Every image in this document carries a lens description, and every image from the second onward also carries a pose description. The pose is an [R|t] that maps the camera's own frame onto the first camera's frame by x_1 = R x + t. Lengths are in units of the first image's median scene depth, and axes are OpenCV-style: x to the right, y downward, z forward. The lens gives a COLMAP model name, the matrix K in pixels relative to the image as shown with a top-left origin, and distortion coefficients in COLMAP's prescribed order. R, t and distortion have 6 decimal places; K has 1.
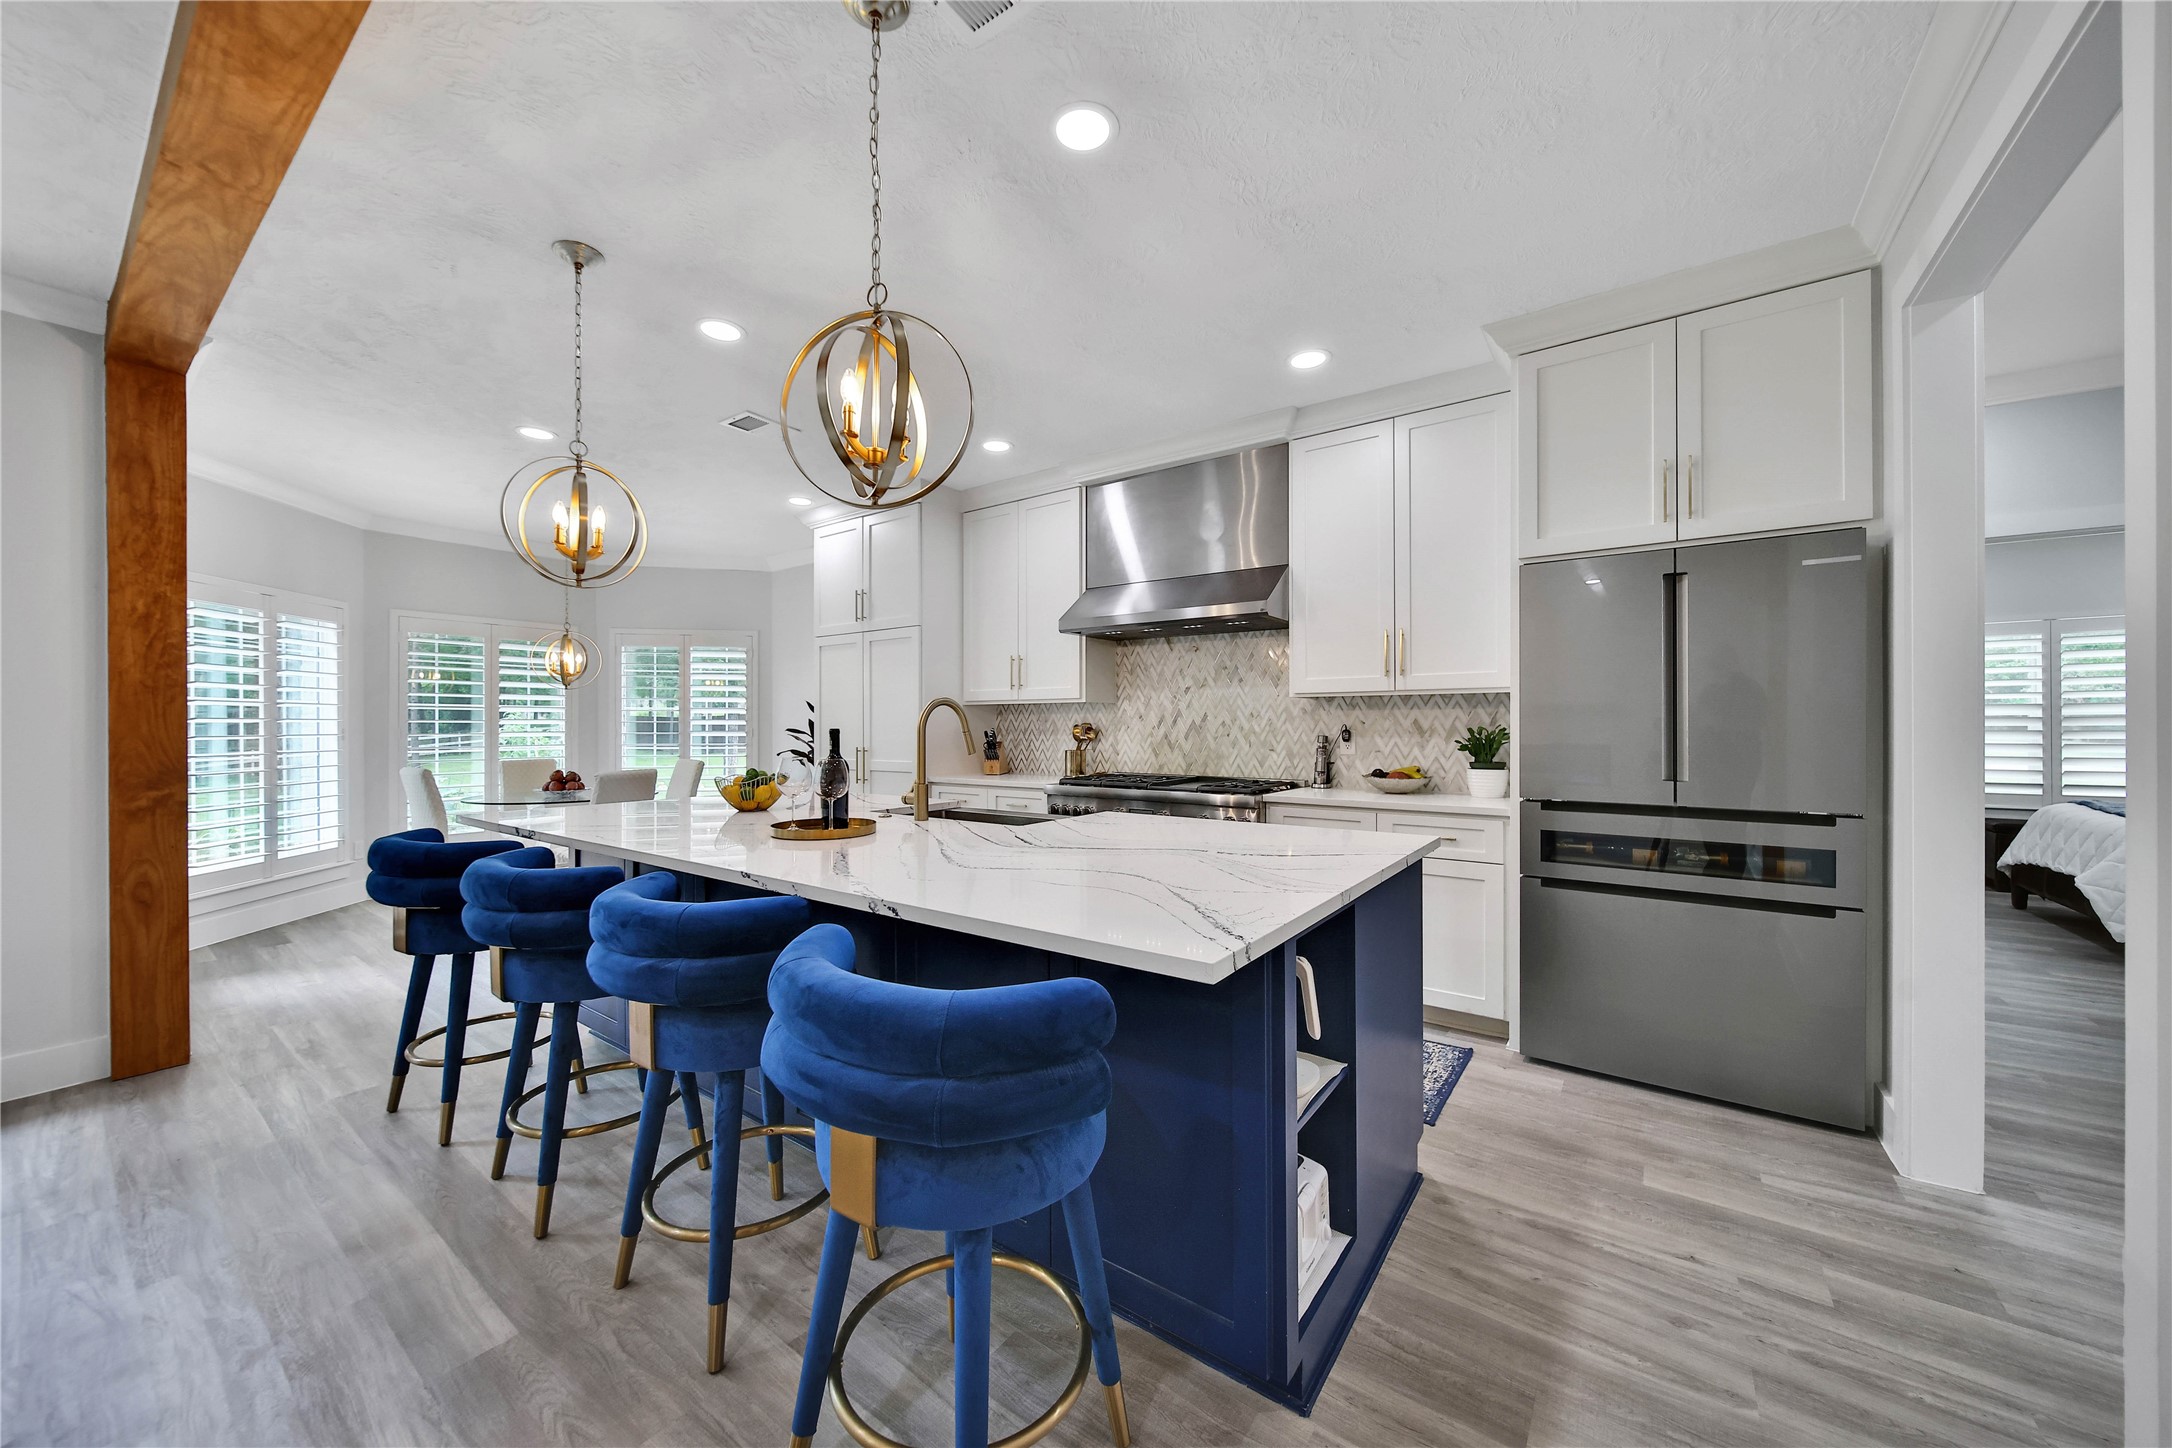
lens RADIAL K [[773.1, 0, 1091.8], [0, 773.1, 717.9], [0, 0, 1]] dist [0.000342, 0.000056]
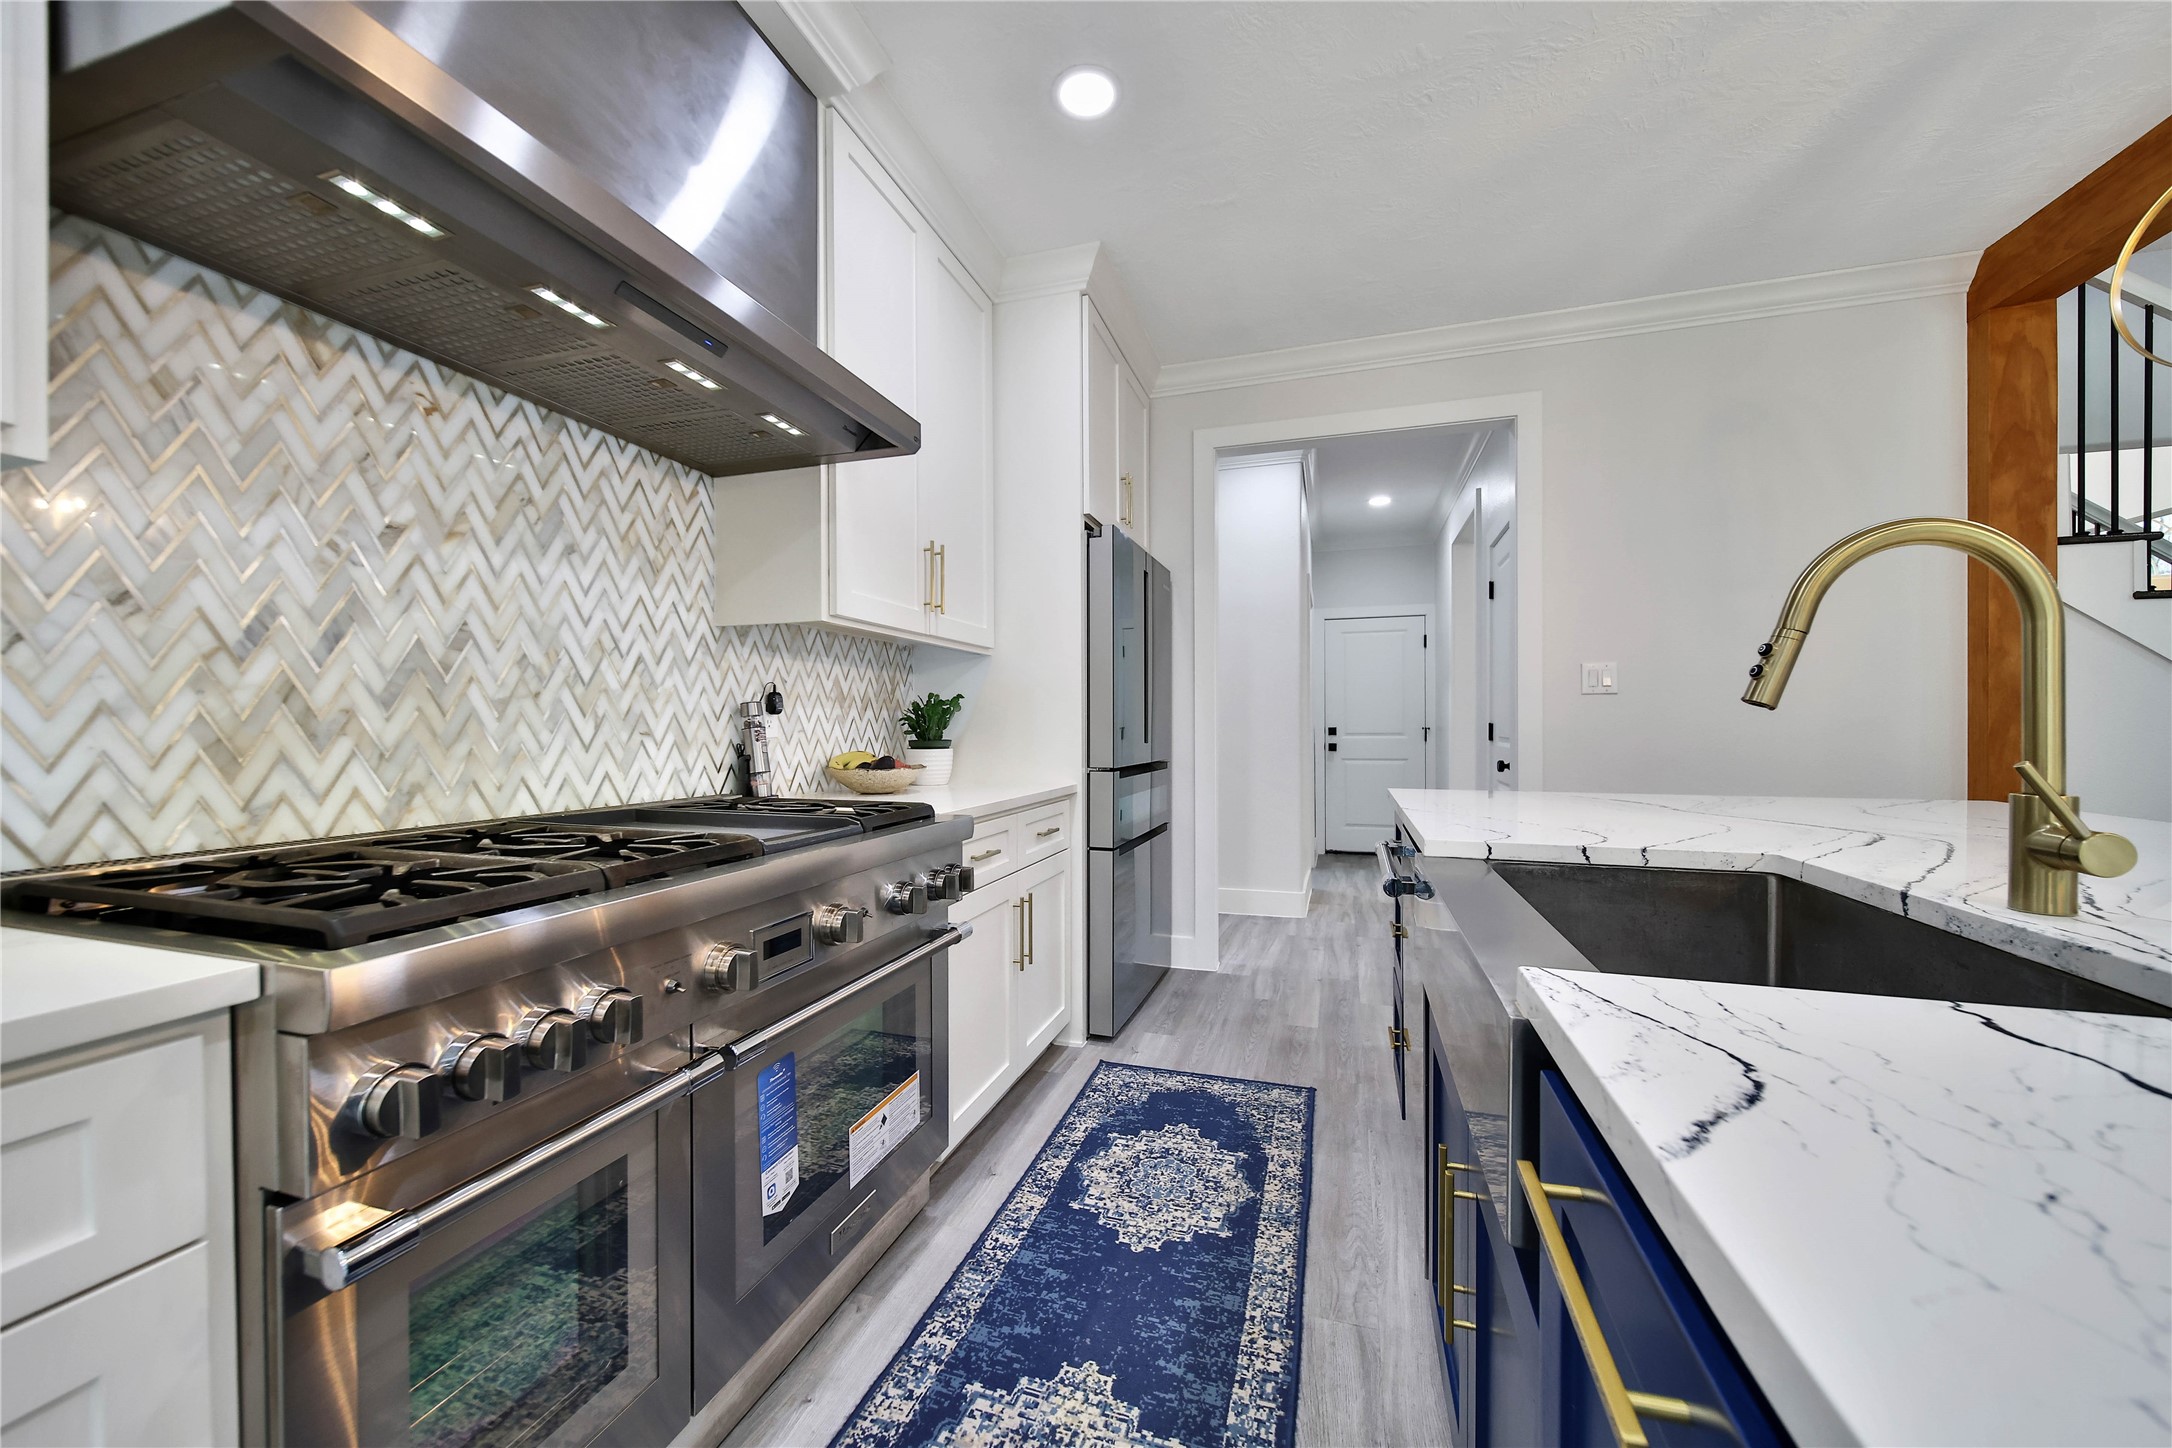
lens RADIAL K [[807.8, 0, 1086.0], [0, 807.8, 724.0], [0, 0, 1]] dist [0.000037, 0.000003]
pose [[-0.308442, 0.003862, 0.951235, -0.293909], [-0.005534, 0.999968, -0.005854, 0.042674], [-0.951227, -0.007070, -0.308411, 1.032170]]
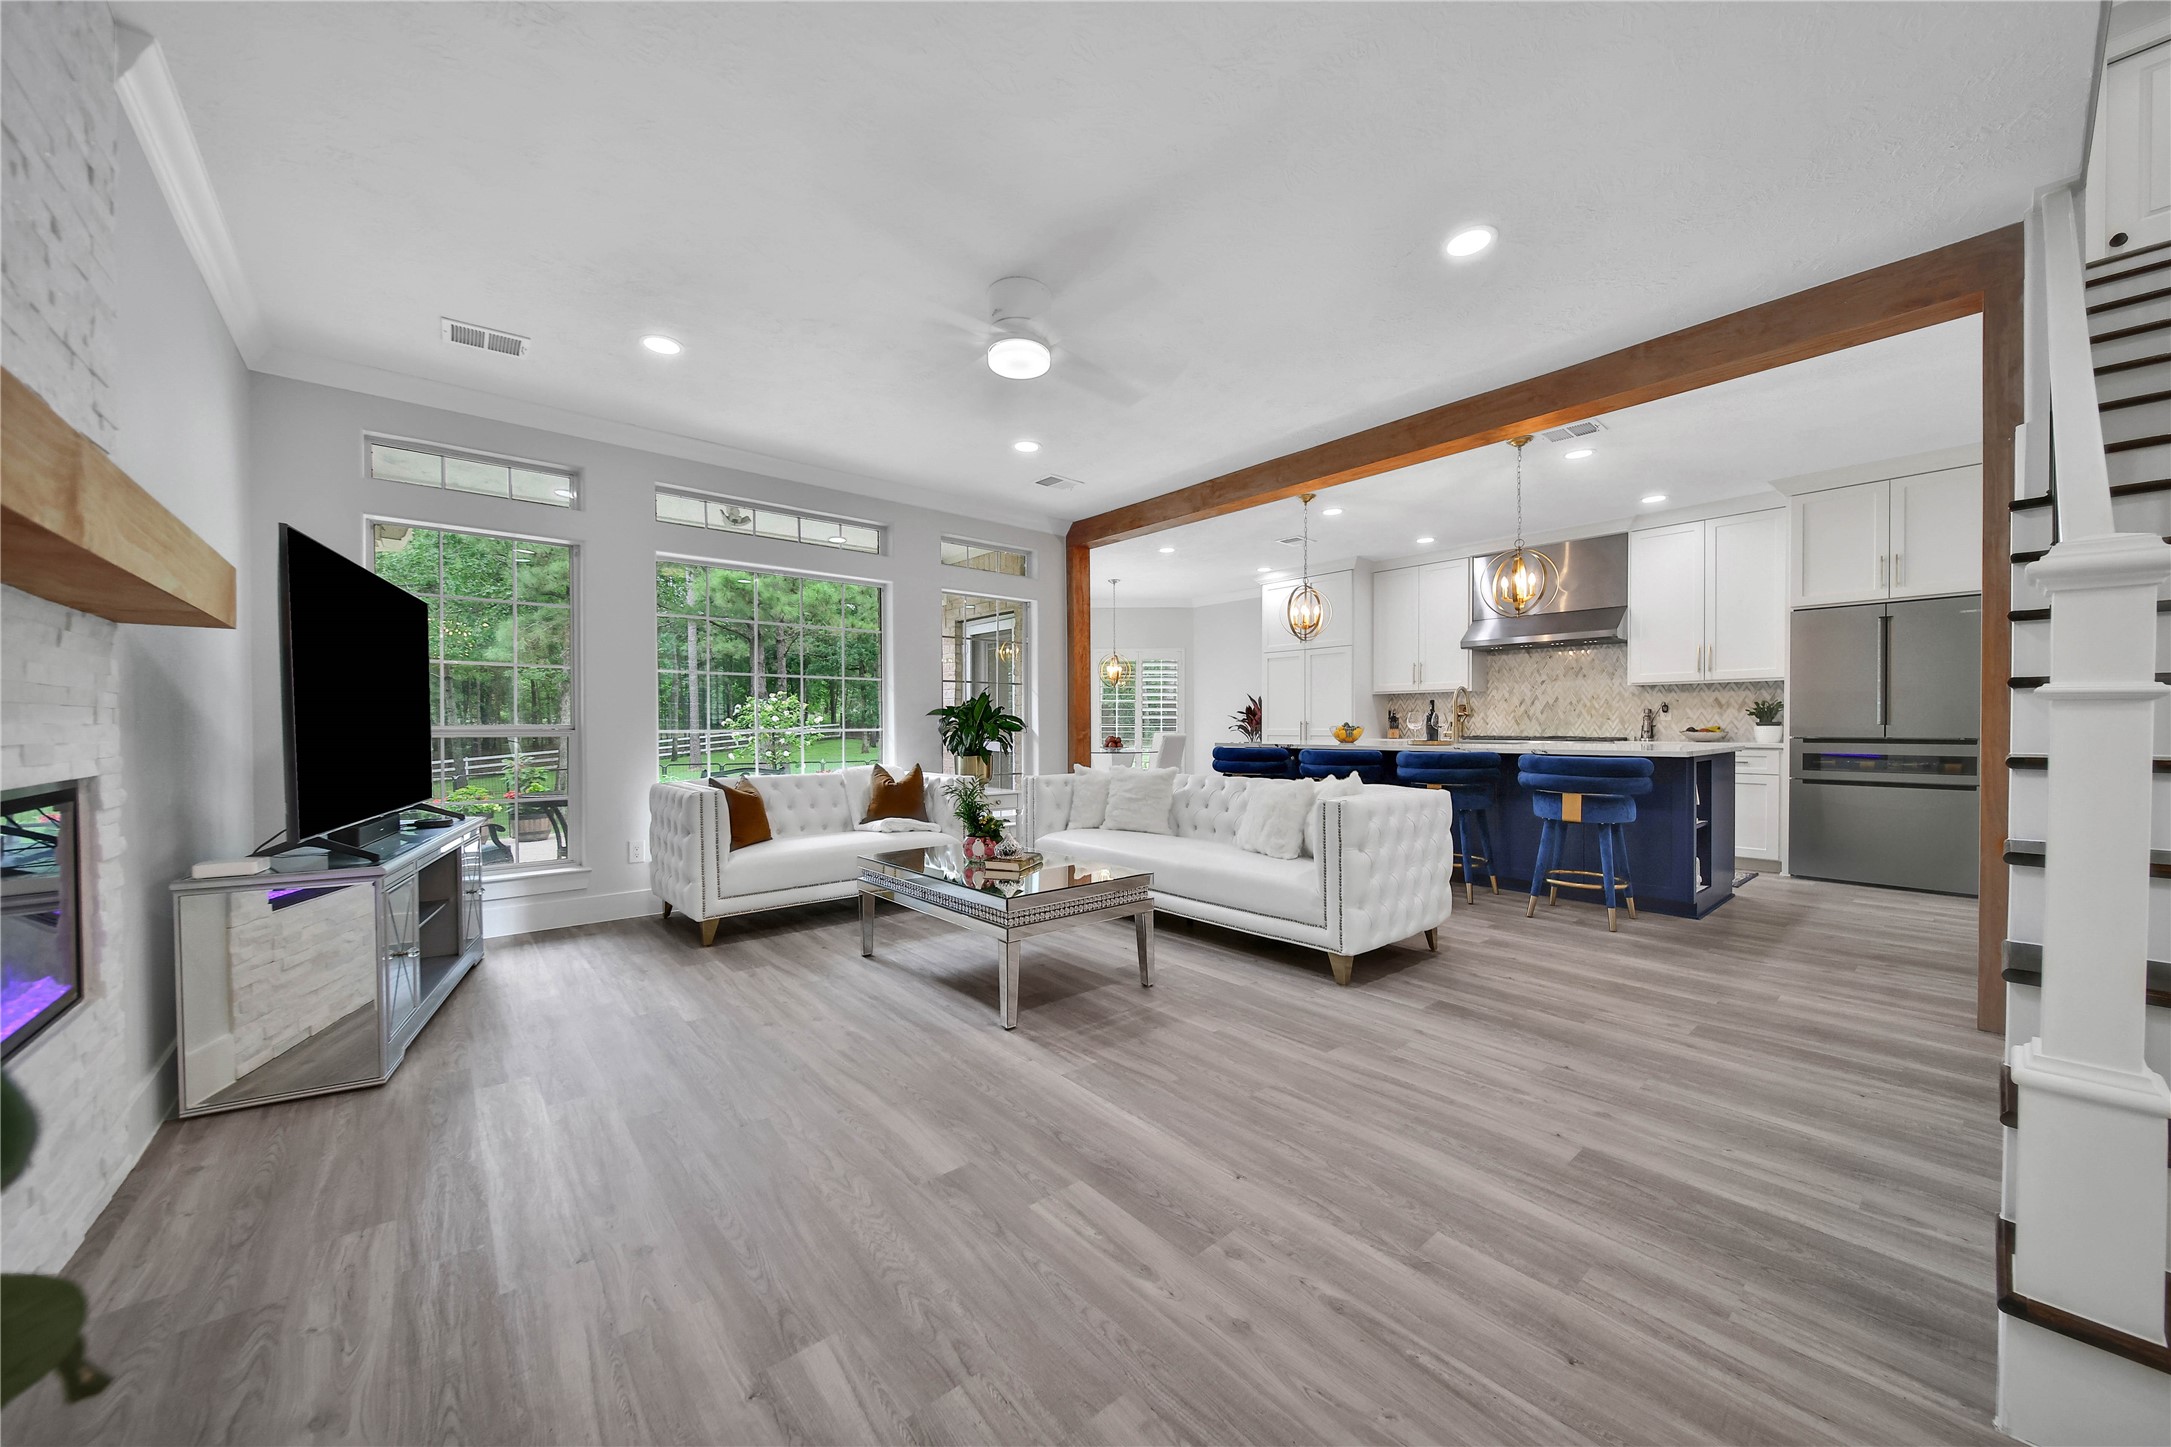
lens RADIAL K [[766.8, 0, 1085.5], [0, 766.8, 723.5], [0, 0, 1]] dist [0.000883, -0.000118]
pose [[0.968888, -0.000468, -0.247499, -0.483913], [0.002549, 0.999964, 0.008088, 0.040348], [0.247486, -0.008467, 0.968854, -0.926832]]
